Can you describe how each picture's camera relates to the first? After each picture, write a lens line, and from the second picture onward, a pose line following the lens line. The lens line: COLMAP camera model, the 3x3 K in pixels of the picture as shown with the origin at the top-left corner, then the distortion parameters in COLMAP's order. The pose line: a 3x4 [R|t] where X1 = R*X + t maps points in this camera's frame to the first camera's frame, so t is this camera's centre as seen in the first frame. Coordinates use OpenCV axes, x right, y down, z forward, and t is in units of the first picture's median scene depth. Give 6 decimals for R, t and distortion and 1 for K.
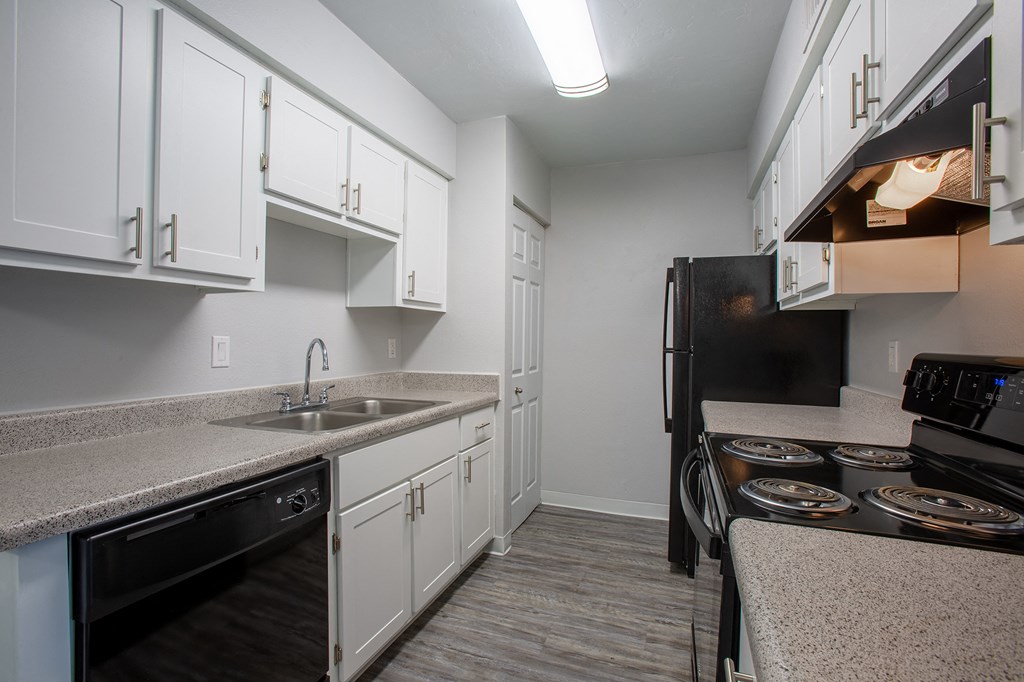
lens RADIAL K [[461.8, 0, 512.0], [0, 461.8, 341.0], [0, 0, 1]] dist [-0.082871, 0.034628]
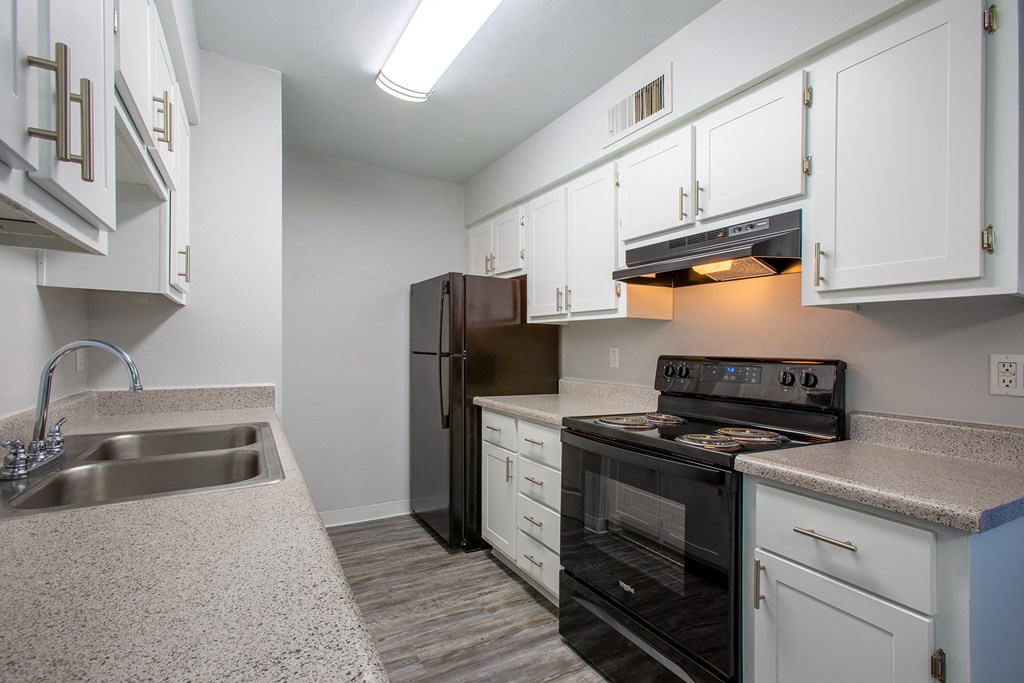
lens RADIAL K [[459.6, 0, 494.6], [0, 459.6, 344.5], [0, 0, 1]] dist [0.000525, 0.000168]
pose [[0.652677, 0.005754, 0.757615, -0.509292], [-0.007664, 0.999970, -0.000993, -0.003711], [-0.757598, -0.005159, 0.652701, 0.207913]]
